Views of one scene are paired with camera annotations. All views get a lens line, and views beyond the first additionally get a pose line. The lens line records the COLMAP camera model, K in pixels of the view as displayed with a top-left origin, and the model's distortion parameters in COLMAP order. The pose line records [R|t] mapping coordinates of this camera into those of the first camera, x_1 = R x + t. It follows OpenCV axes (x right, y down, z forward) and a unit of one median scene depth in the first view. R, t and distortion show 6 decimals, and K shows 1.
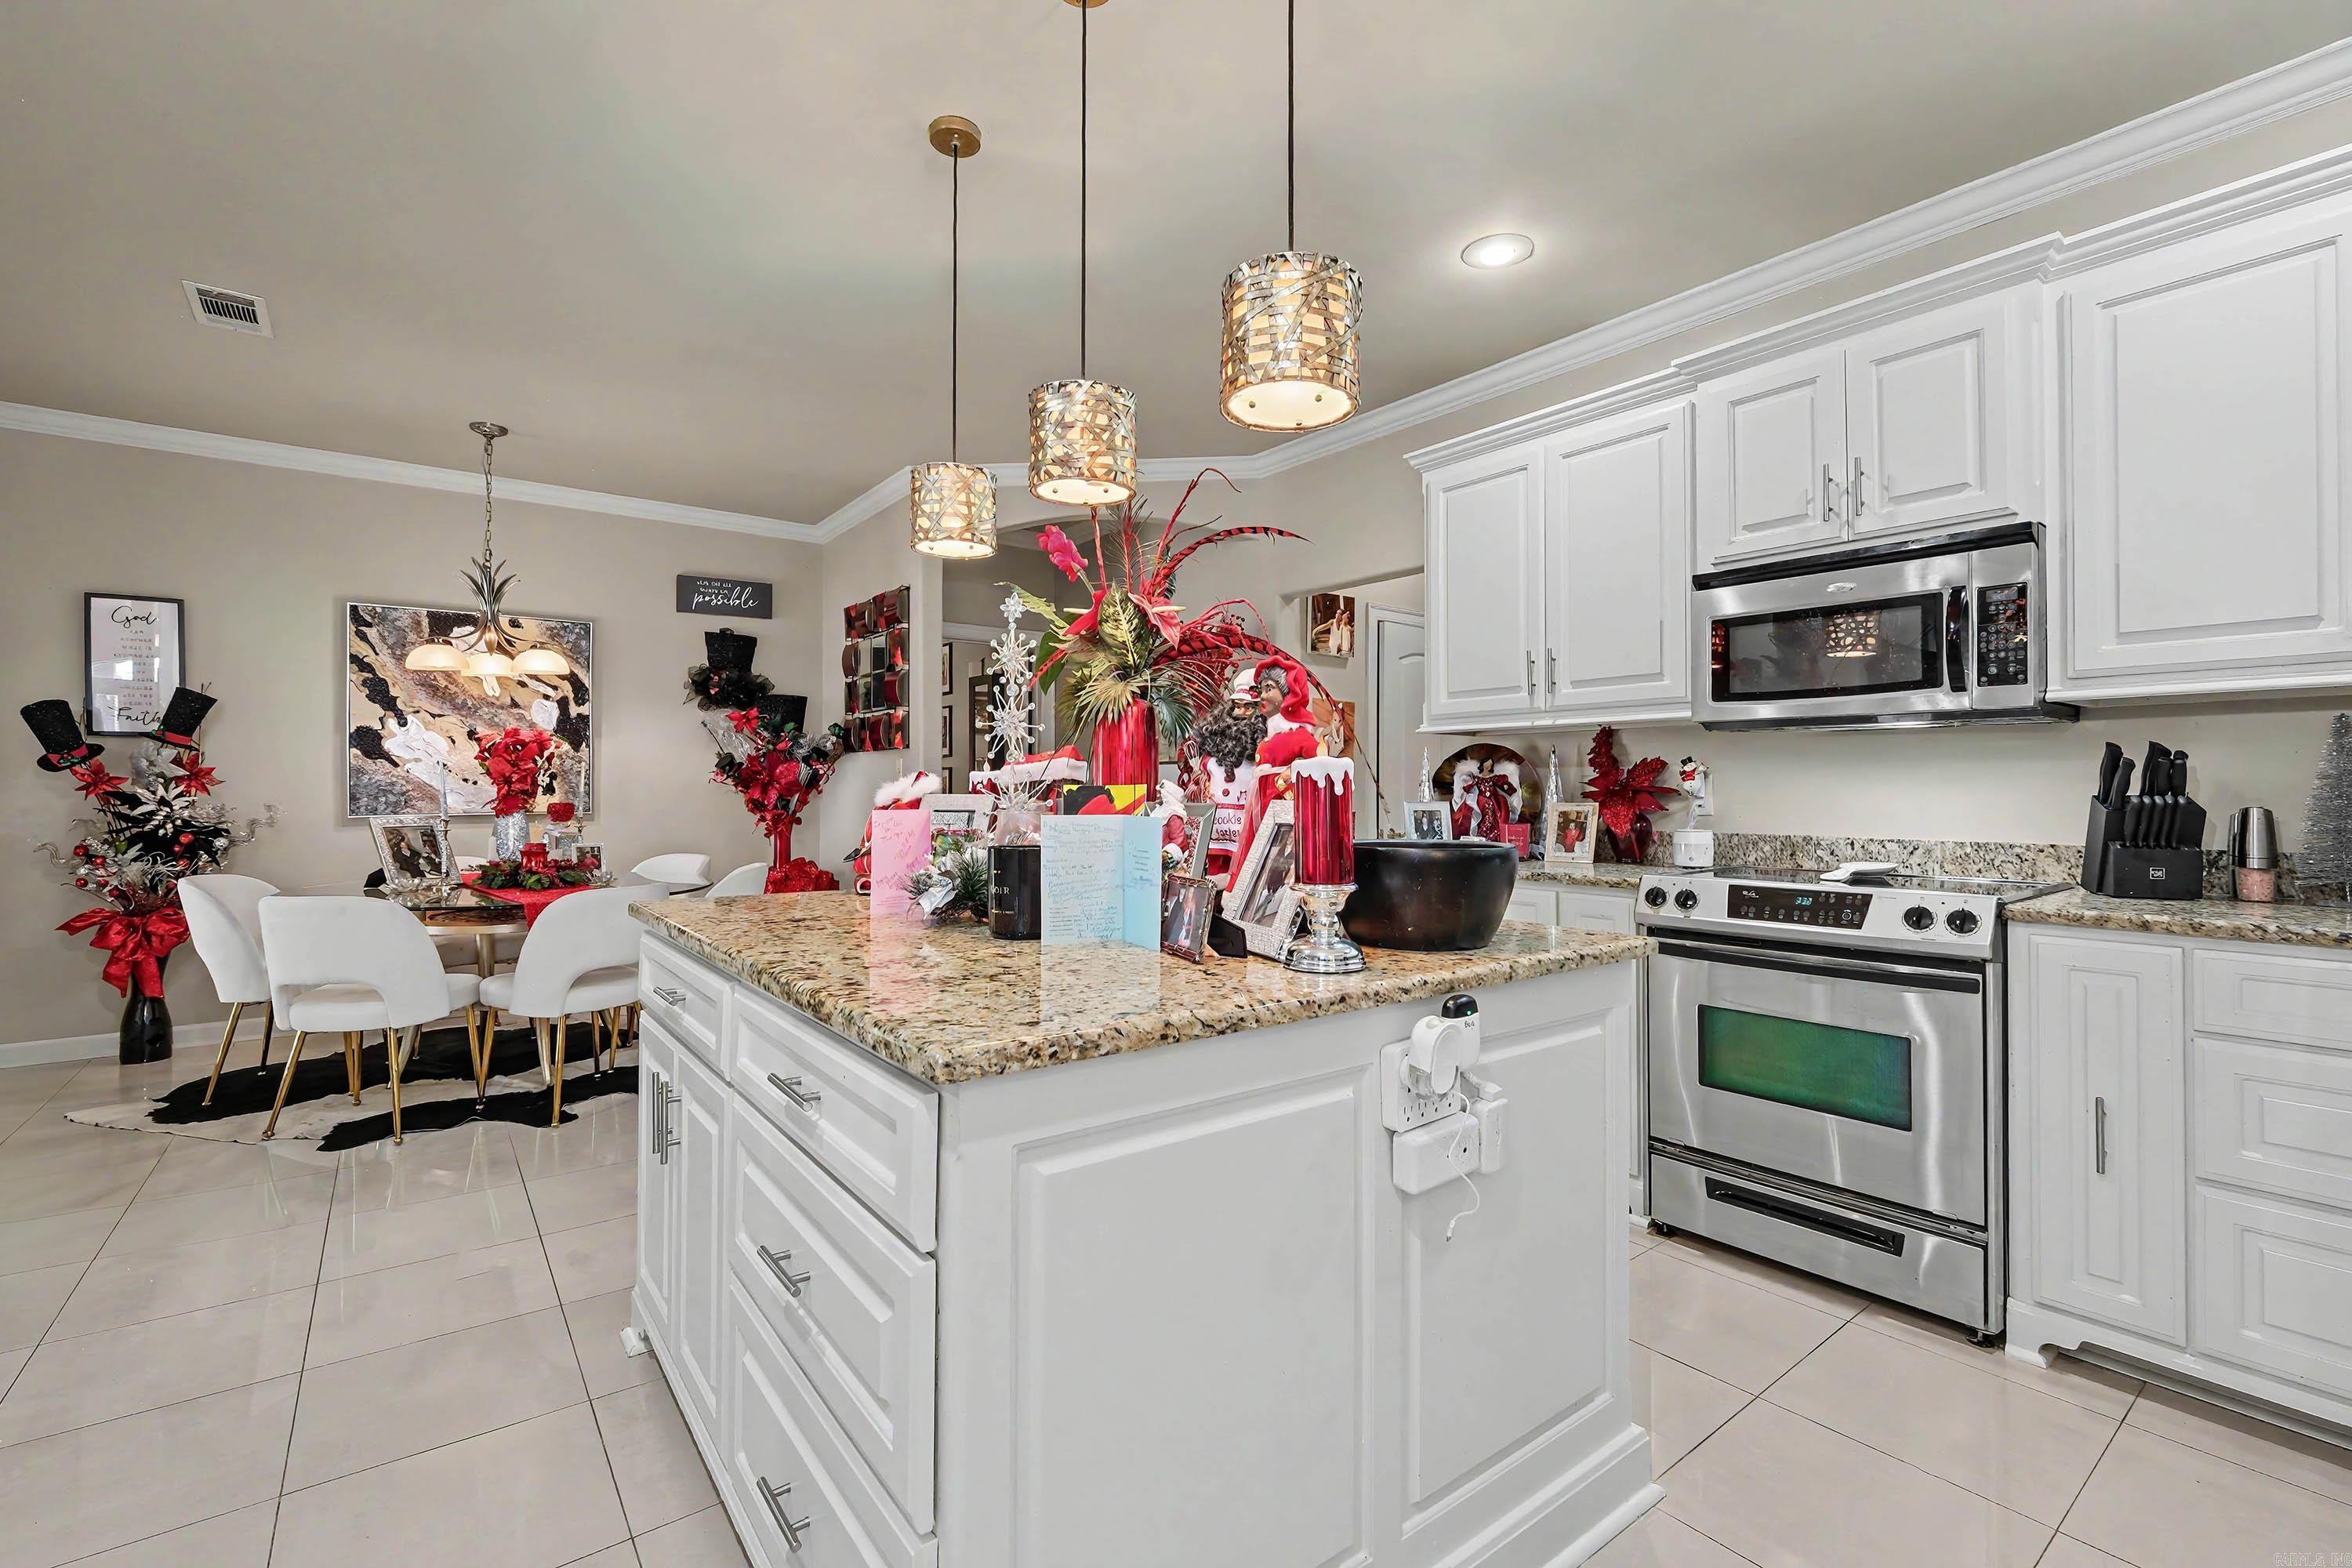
lens RADIAL K [[1031.1, 0, 1182.4], [0, 1031.1, 781.3], [0, 0, 1]] dist [0.002533, 0.000099]
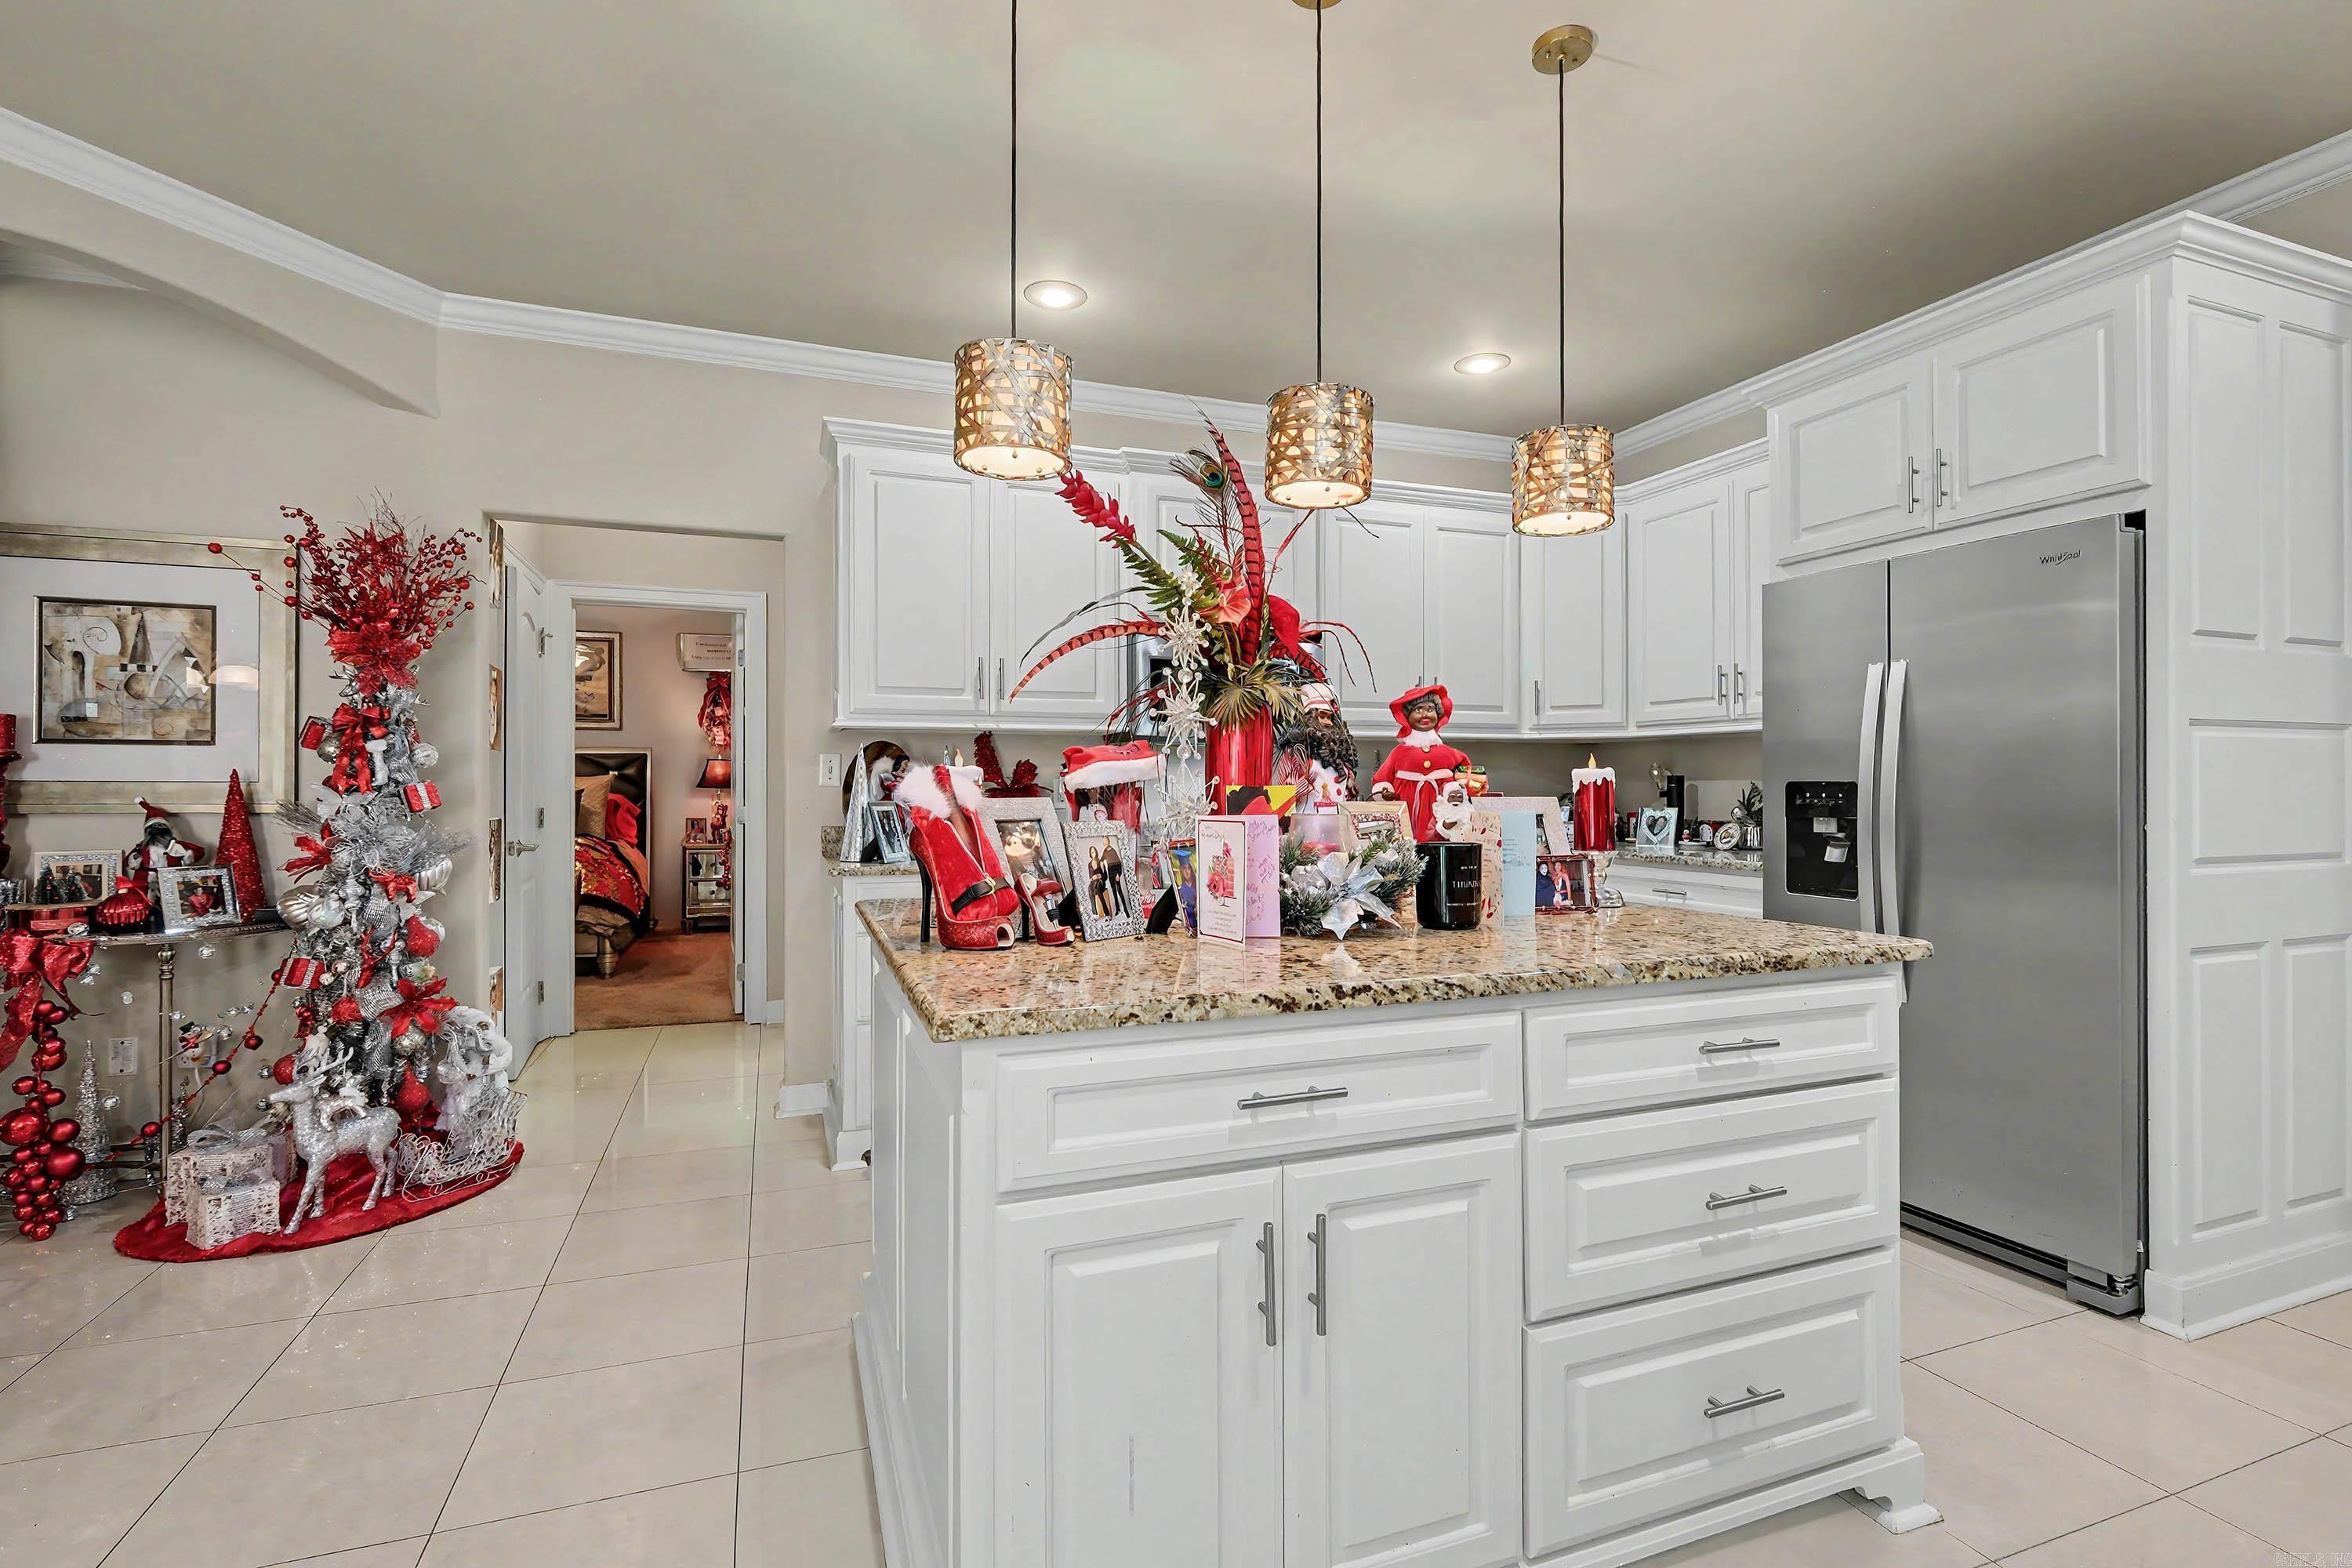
lens RADIAL K [[1093.8, 0, 1188.1], [0, 1093.8, 782.5], [0, 0, 1]] dist [-0.000219, 0.000001]
pose [[0.277998, 0.001858, 0.960580, -1.040292], [-0.006164, 0.999981, -0.000151, 0.001412], [-0.960562, -0.005879, 0.278004, 0.737062]]
